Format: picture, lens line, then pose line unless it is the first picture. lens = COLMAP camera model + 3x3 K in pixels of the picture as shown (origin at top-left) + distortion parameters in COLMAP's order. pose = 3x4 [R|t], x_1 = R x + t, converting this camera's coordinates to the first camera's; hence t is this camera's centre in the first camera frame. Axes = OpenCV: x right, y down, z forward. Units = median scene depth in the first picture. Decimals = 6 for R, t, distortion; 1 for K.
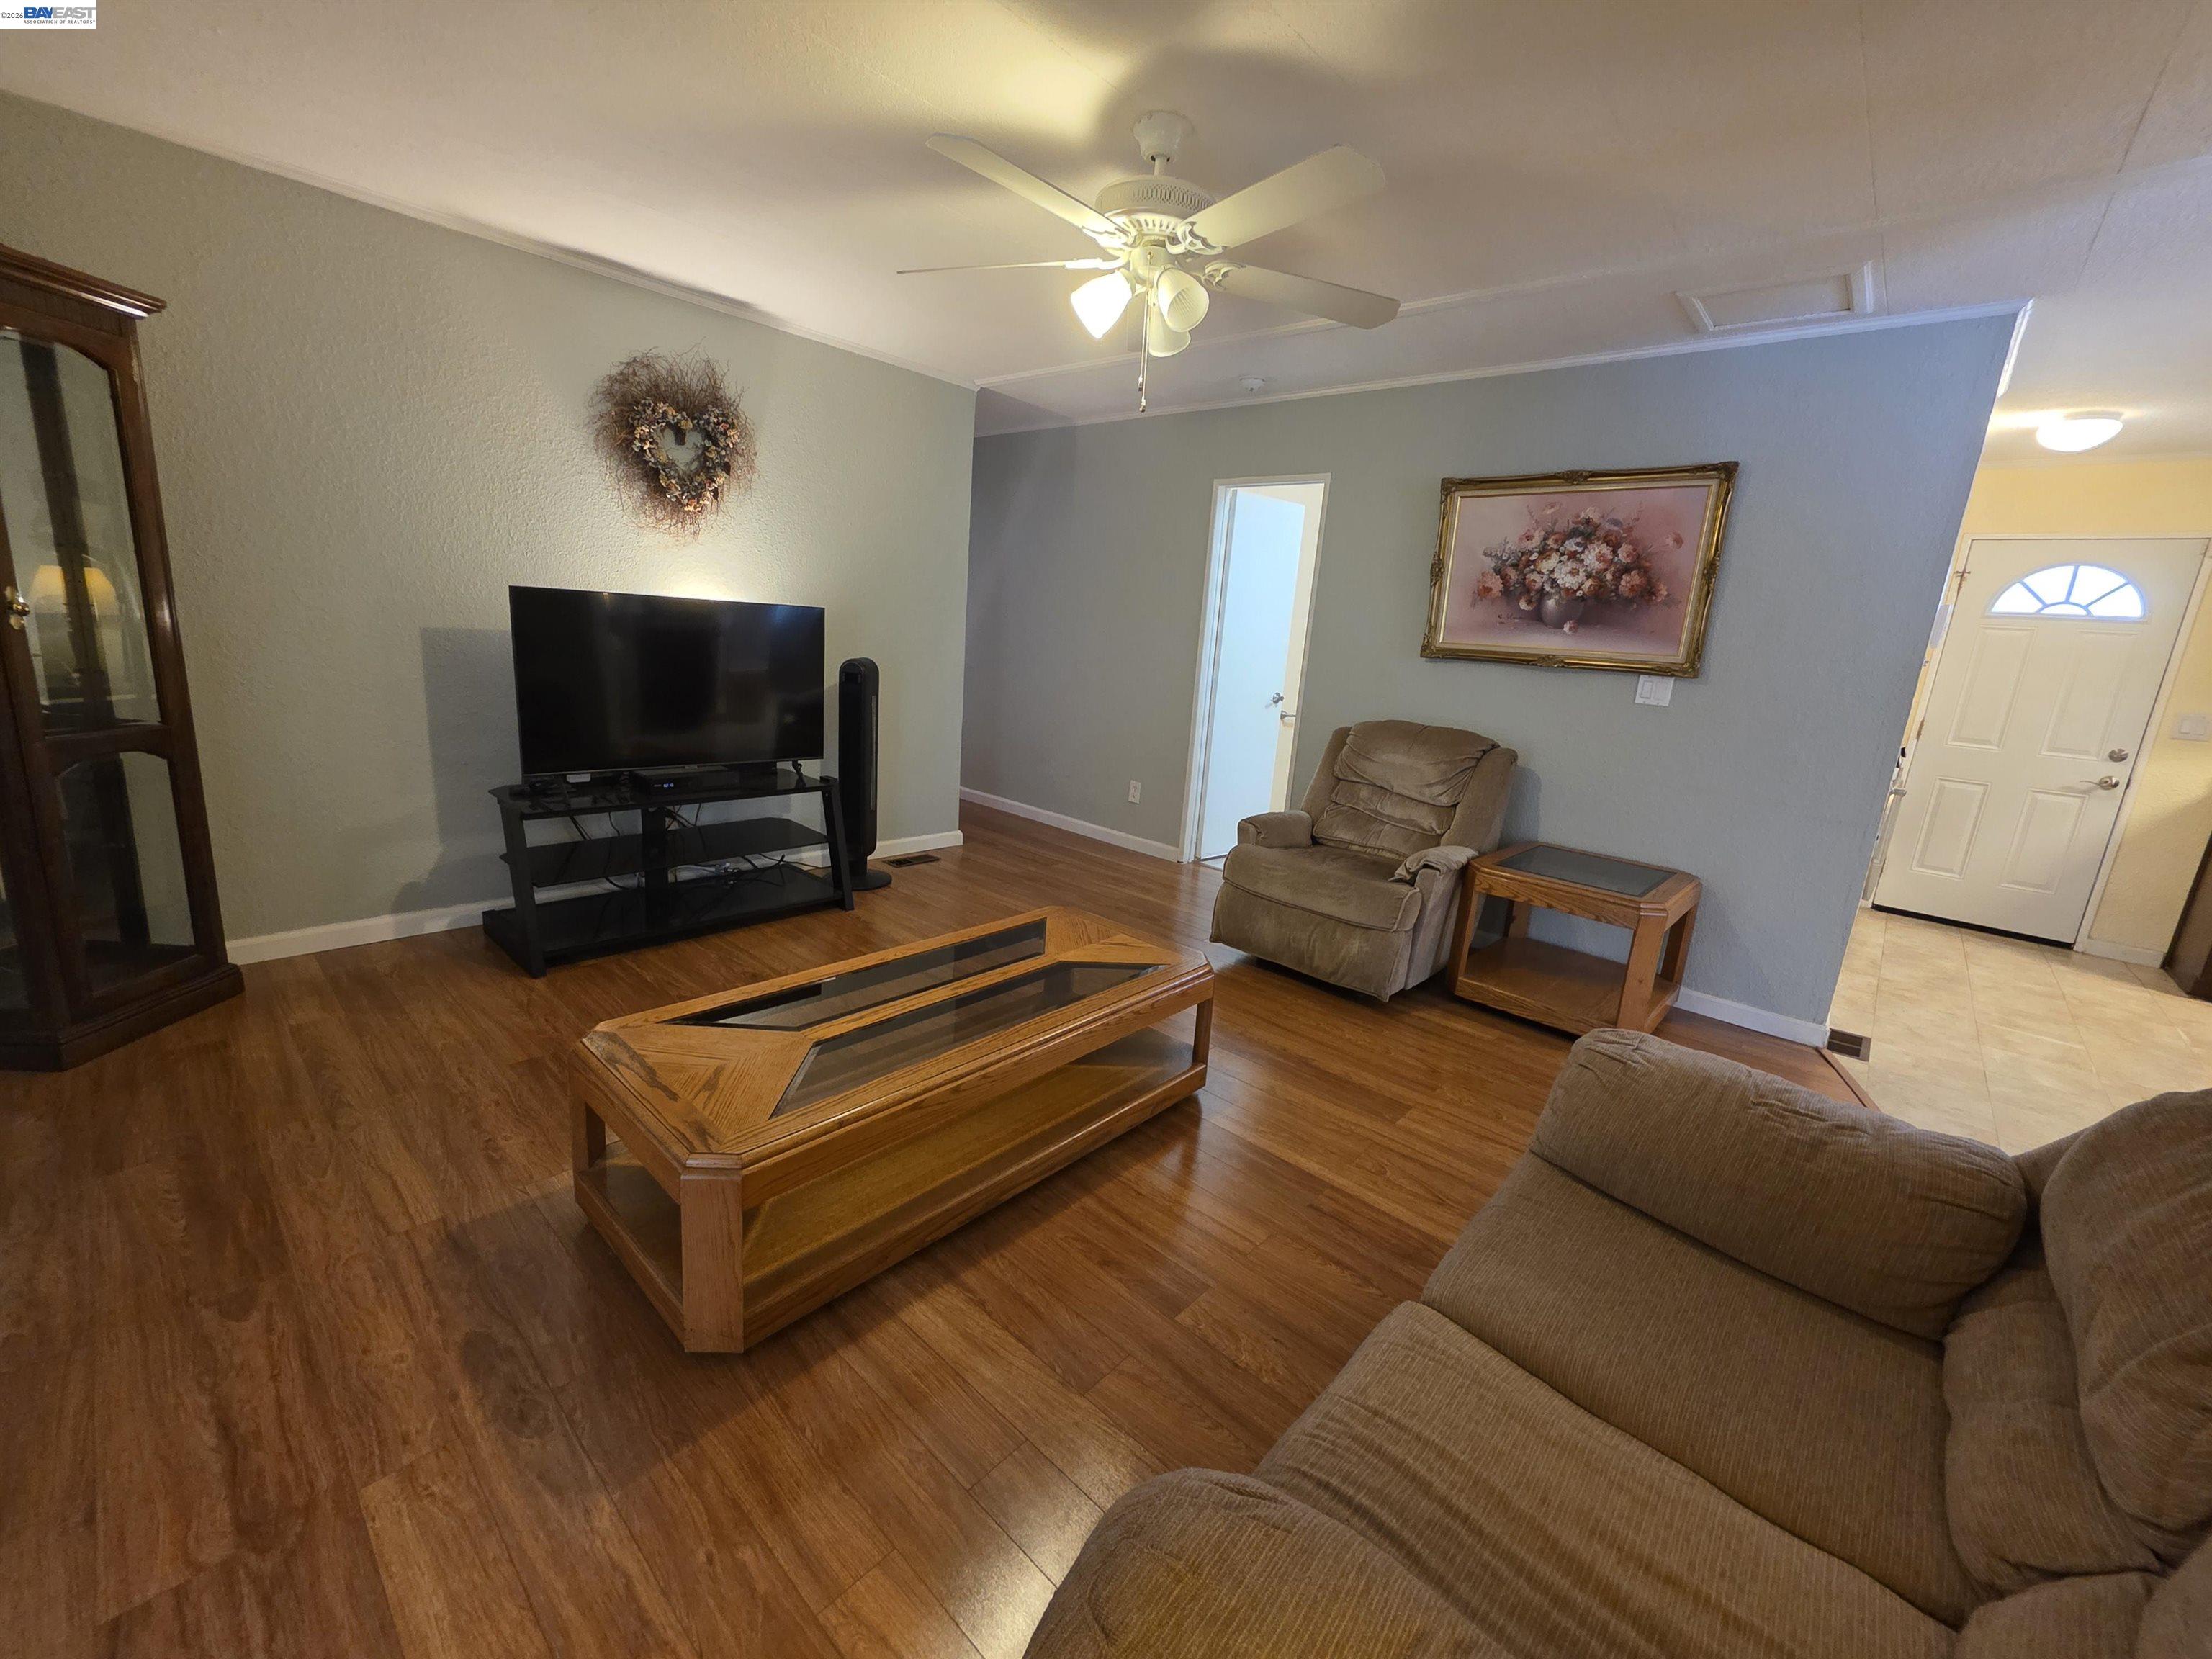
lens RADIAL K [[877.9, 0, 1119.5], [0, 877.9, 820.9], [0, 0, 1]] dist [0.002014, -0.000739]
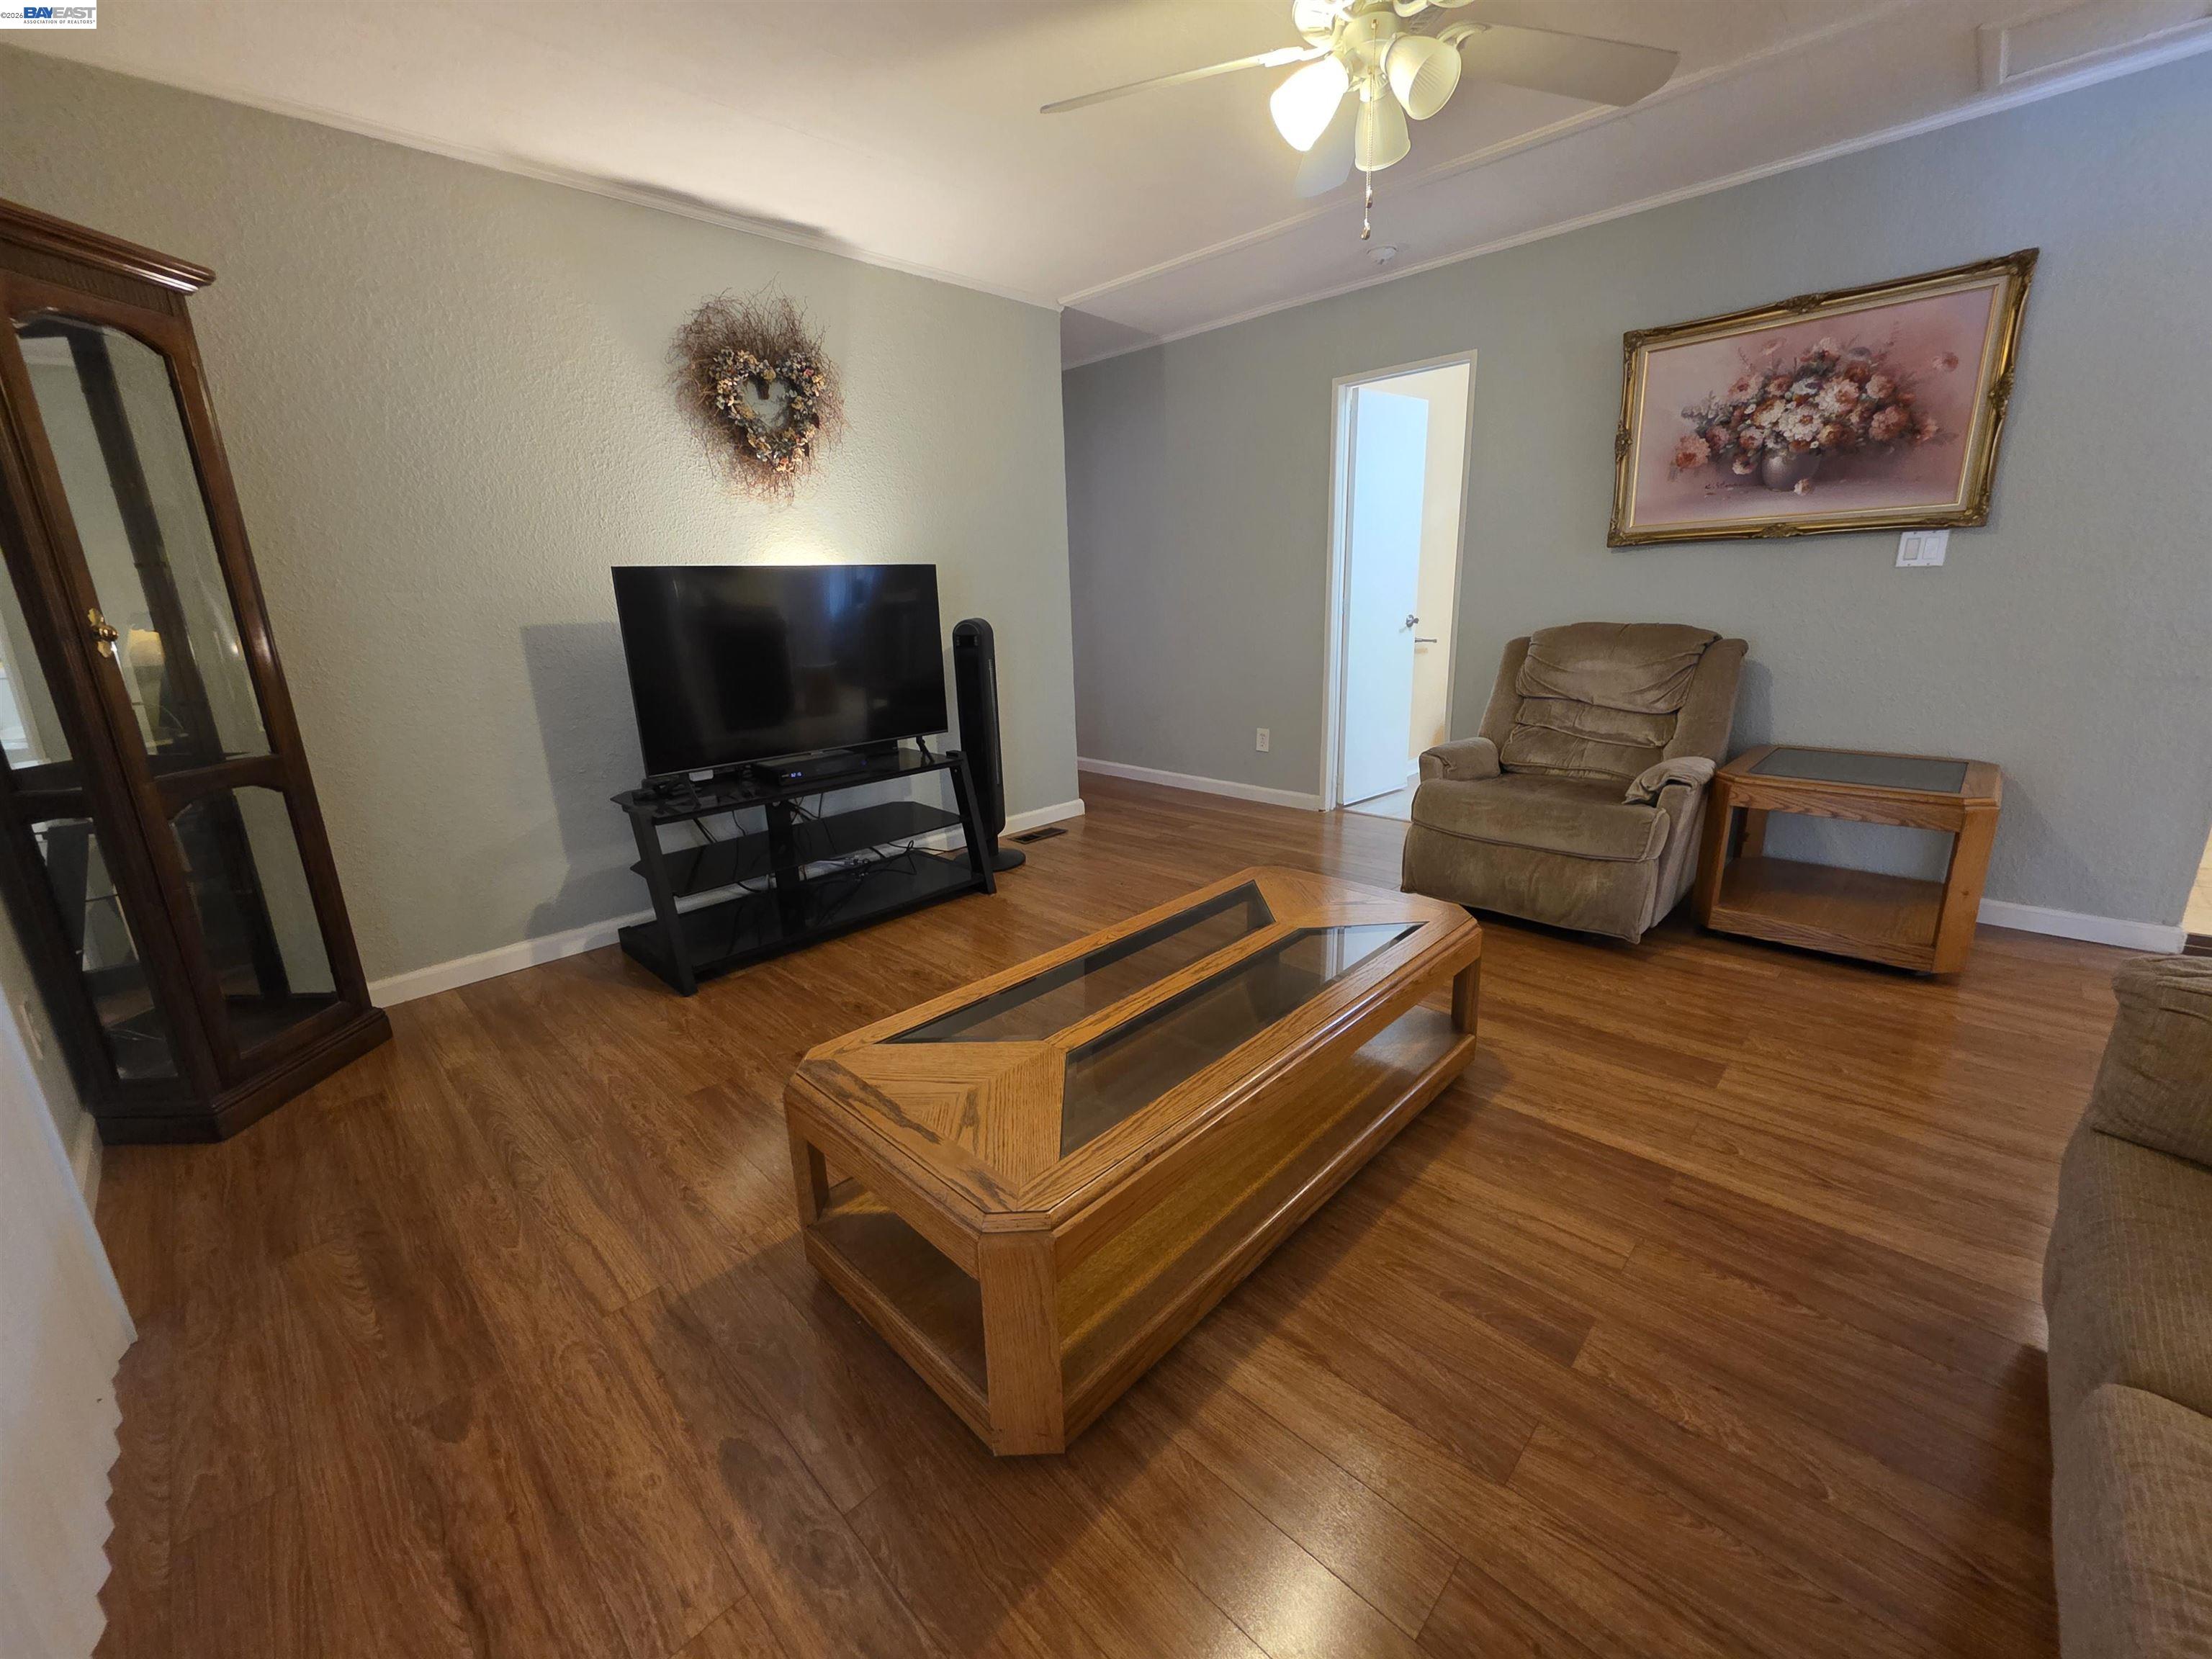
lens RADIAL K [[877.9, 0, 1119.5], [0, 877.9, 820.9], [0, 0, 1]] dist [0.002014, -0.000739]
pose [[0.993622, -0.092889, -0.063936, -0.137028], [0.095302, 0.994805, 0.035772, 0.007608], [0.060281, -0.041637, 0.997313, 0.117813]]
